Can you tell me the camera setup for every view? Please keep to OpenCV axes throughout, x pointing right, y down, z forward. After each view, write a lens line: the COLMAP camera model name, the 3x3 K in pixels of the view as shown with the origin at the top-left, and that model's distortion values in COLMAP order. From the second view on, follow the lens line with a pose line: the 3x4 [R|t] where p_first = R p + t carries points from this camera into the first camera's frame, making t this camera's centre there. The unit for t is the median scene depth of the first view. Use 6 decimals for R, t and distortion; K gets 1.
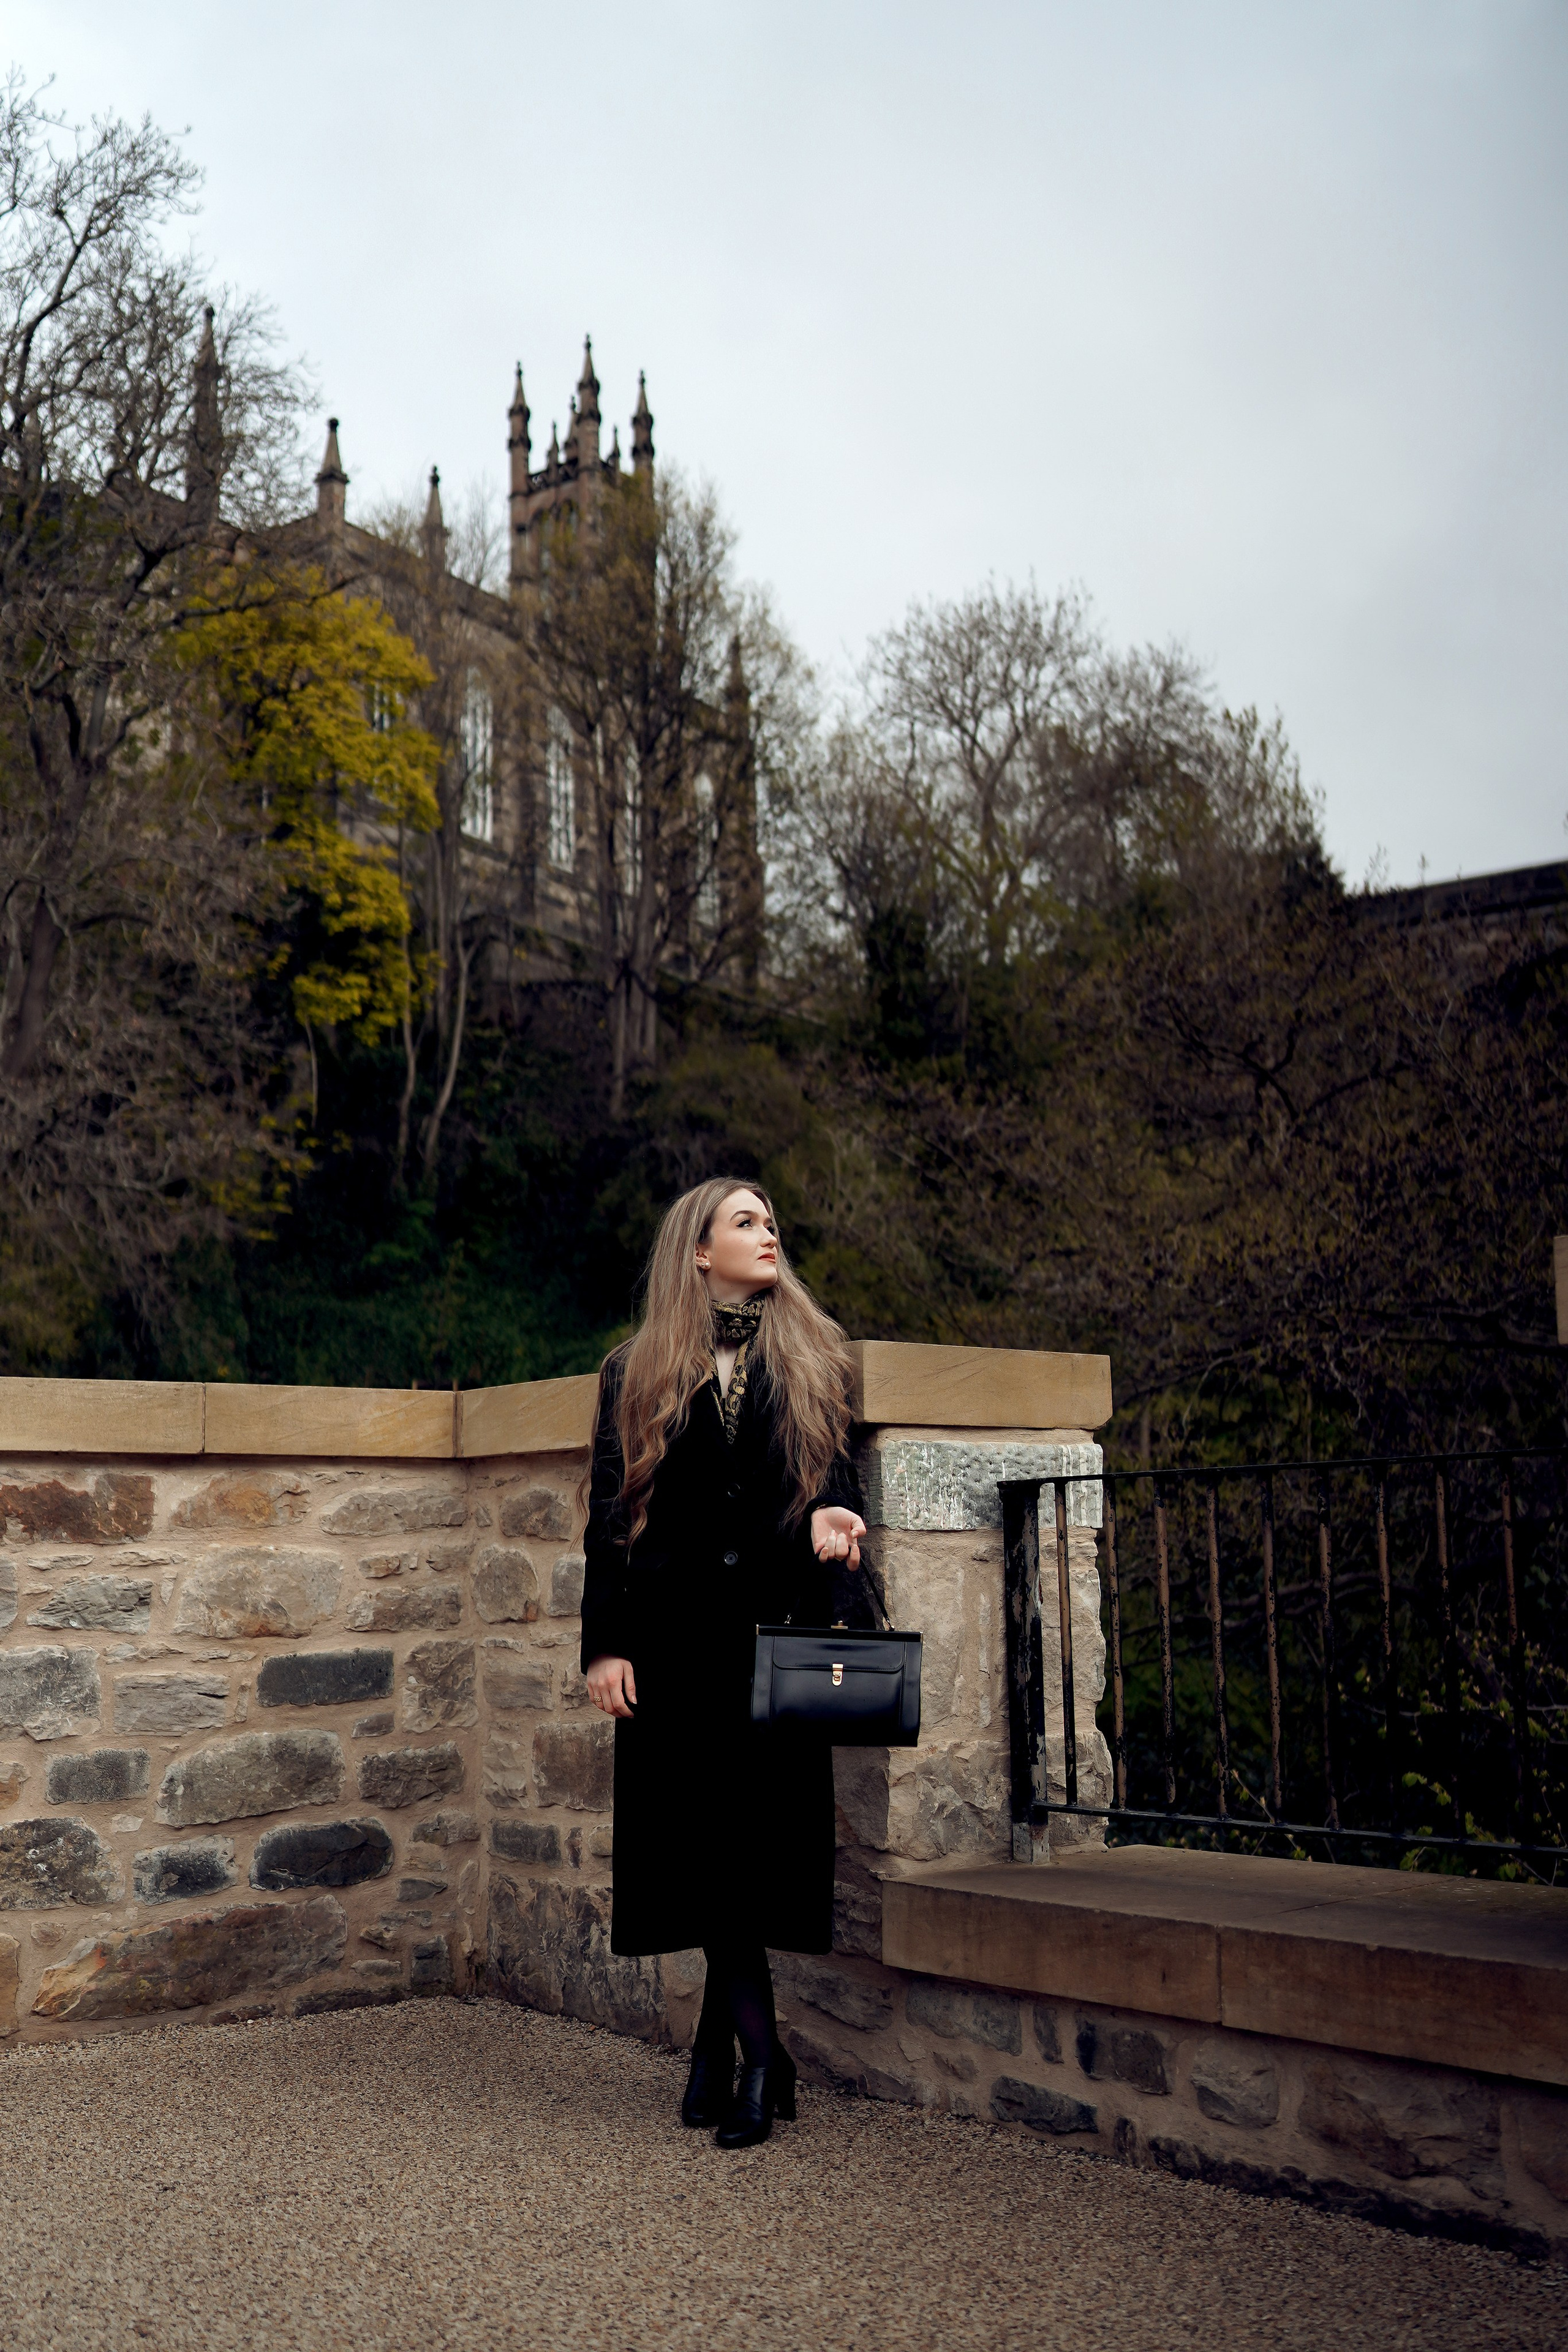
lens RADIAL K [[2229.0, 0, 769.0], [0, 2229.0, 1173.0], [0, 0, 1]] dist [-0.191895, 0.221106]
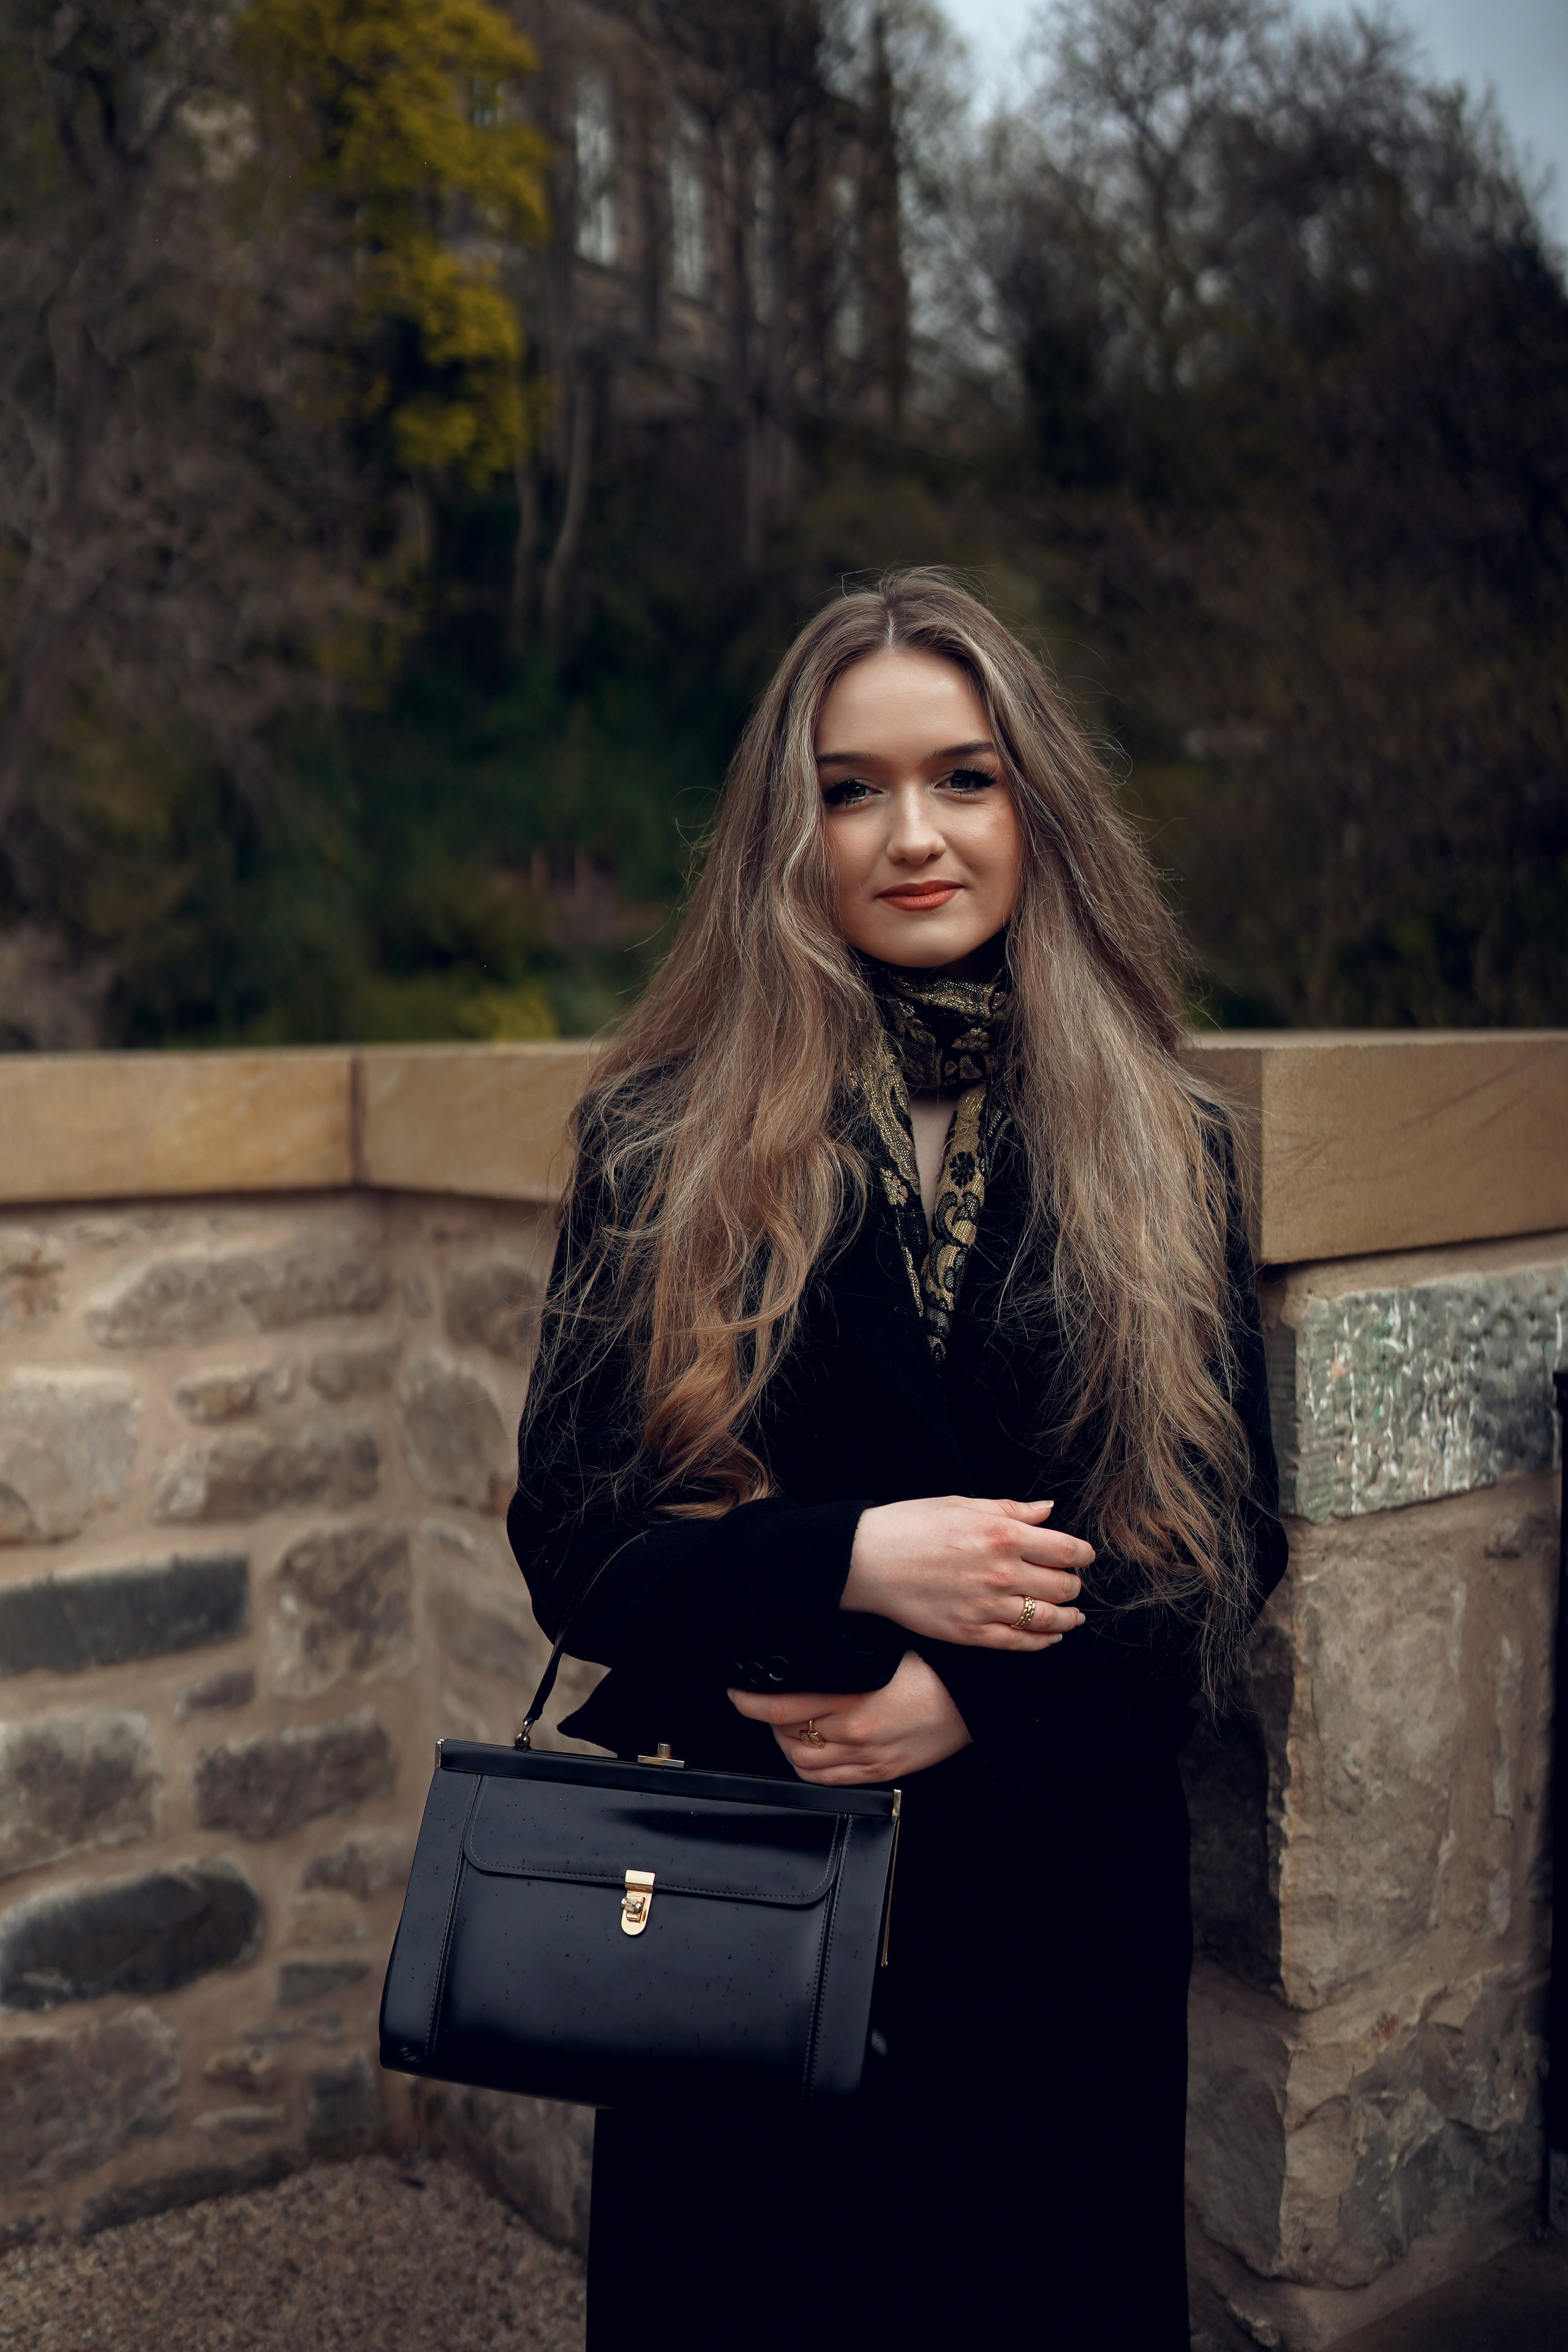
lens RADIAL K [[2237.9, 0, 761.2], [0, 2237.9, 1161.0], [0, 0, 1]] dist [-0.178476, 0.228736]
pose [[0.997690, 0.004095, -0.067805, -0.013391], [0.011986, 0.971905, 0.235067, 0.004000], [0.066863, -0.235337, 0.969611, 0.510955]]
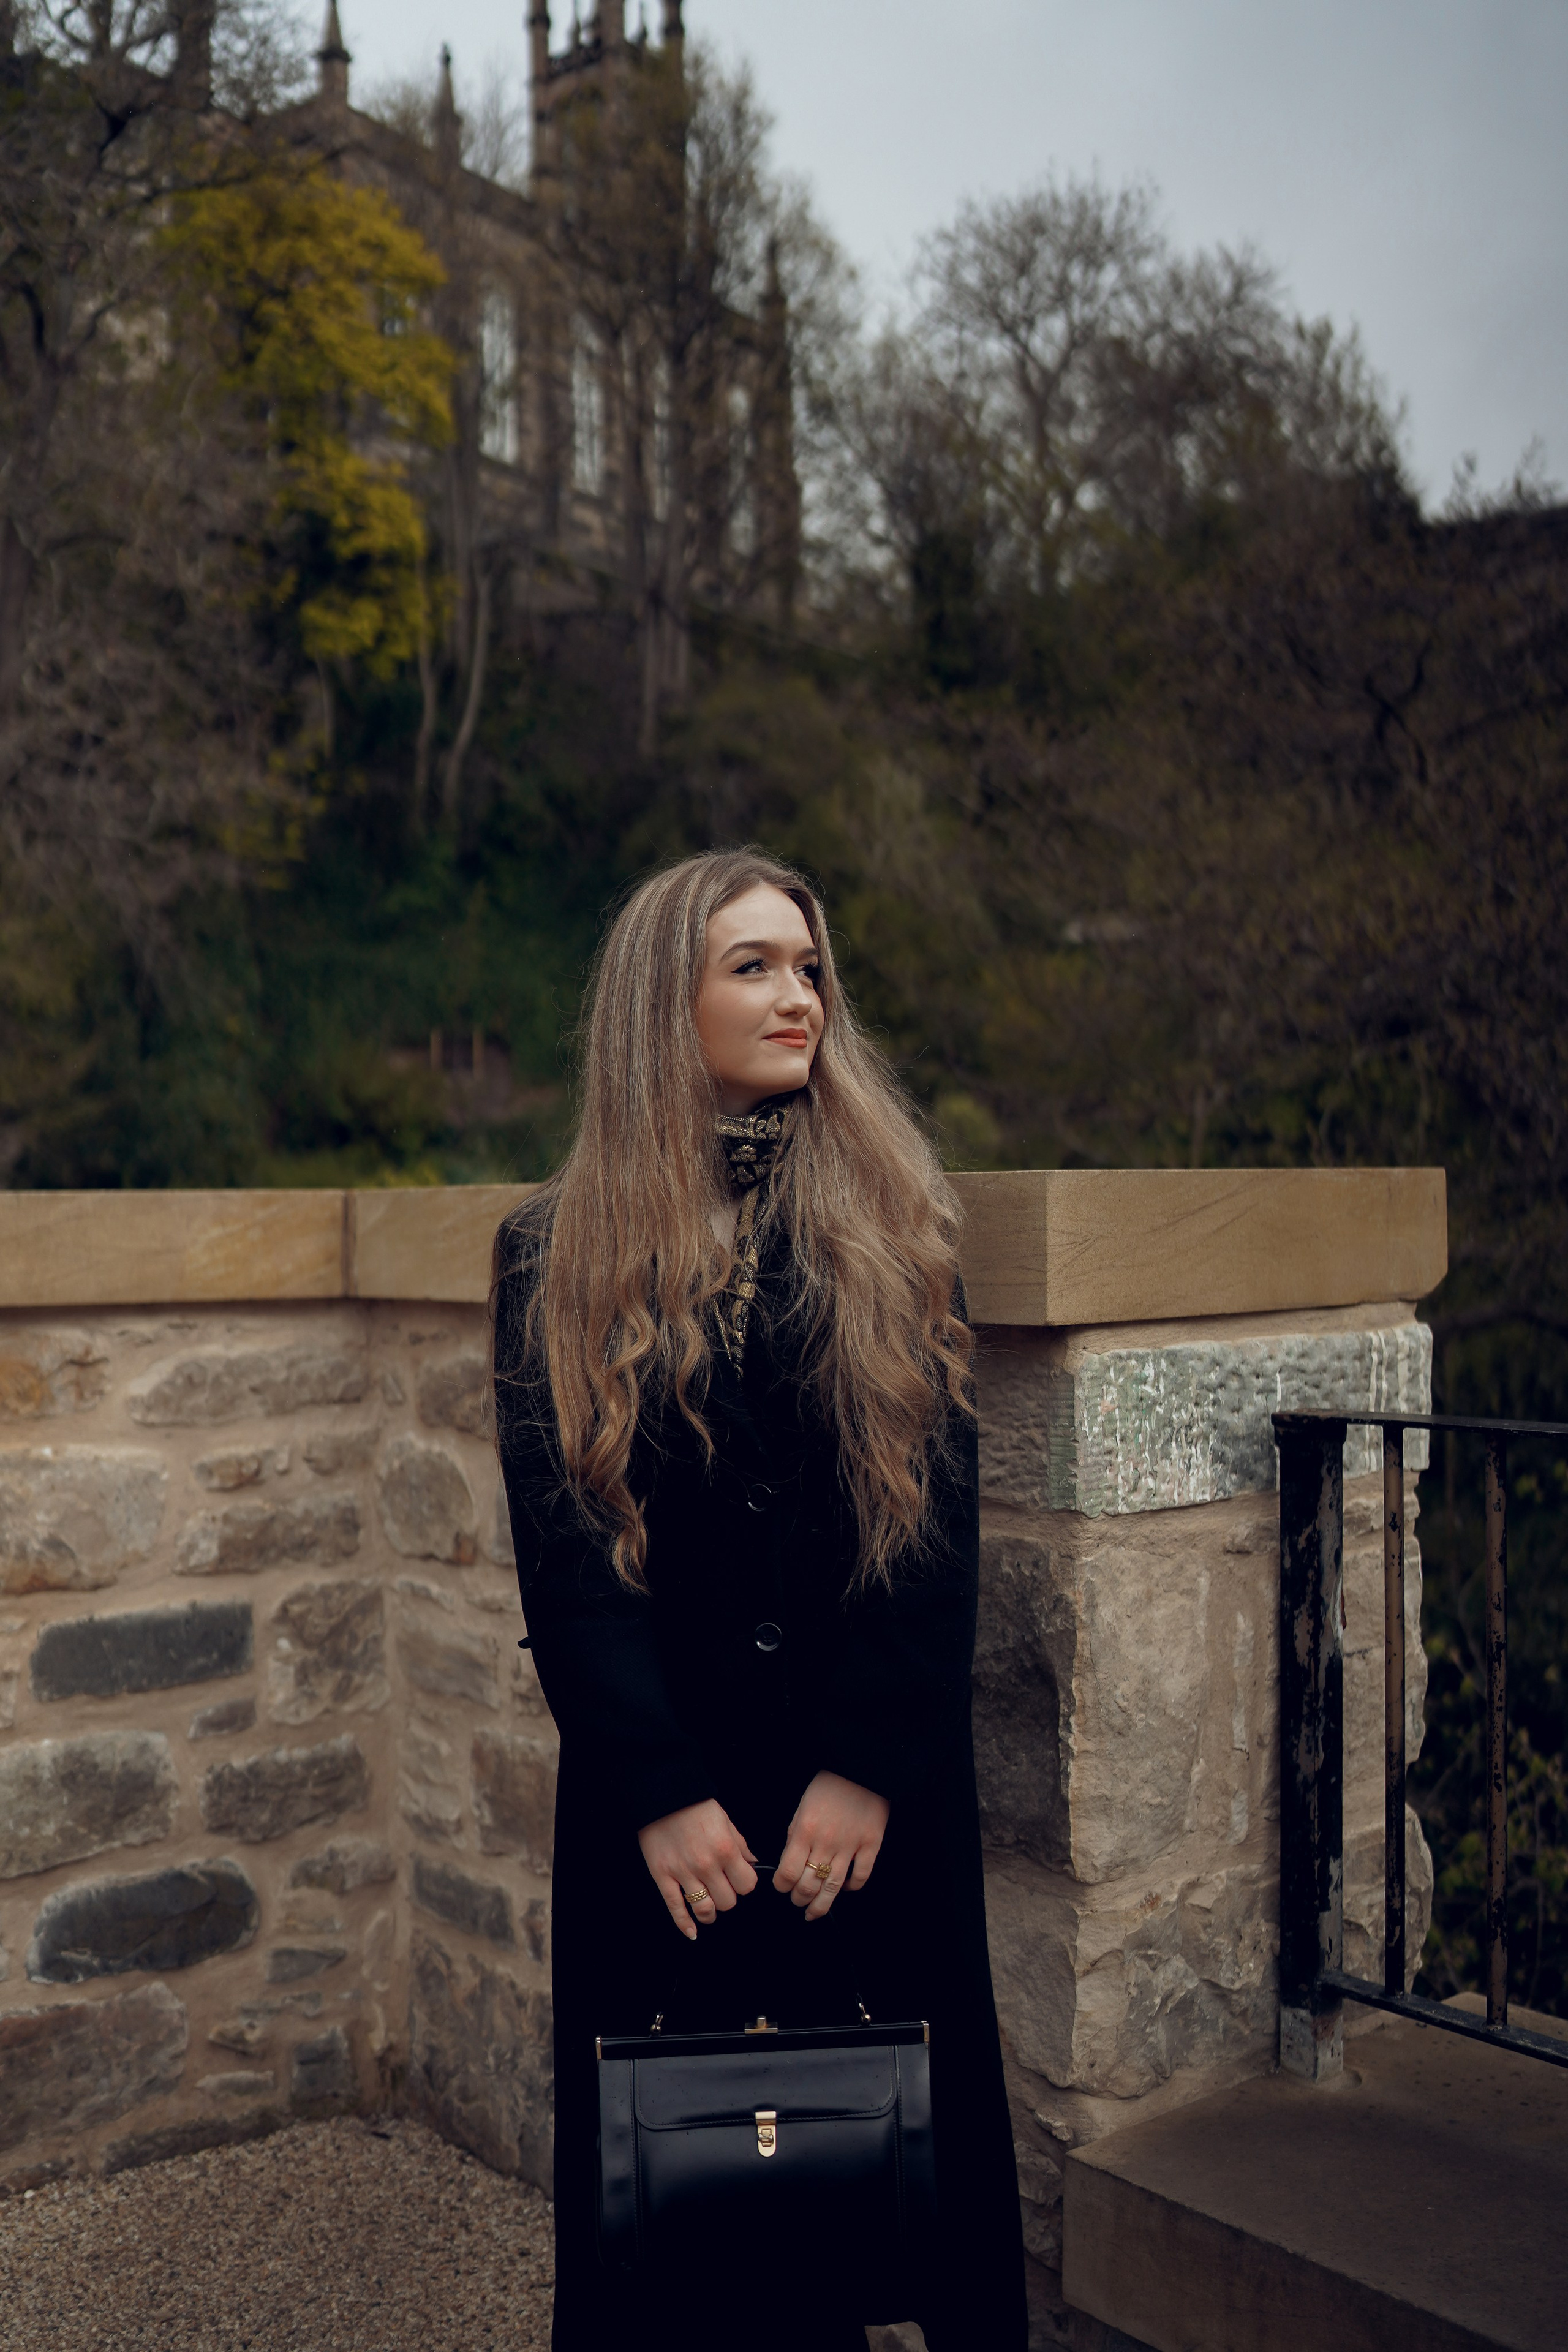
lens RADIAL K [[2231.6, 0, 757.9], [0, 2231.6, 1173.8], [0, 0, 1]] dist [-0.191512, 0.236064]
pose [[0.999792, 0.005479, -0.019661, -0.012717], [-0.002236, 0.986899, 0.161322, -0.007298], [0.020287, -0.161244, 0.986706, 0.389524]]
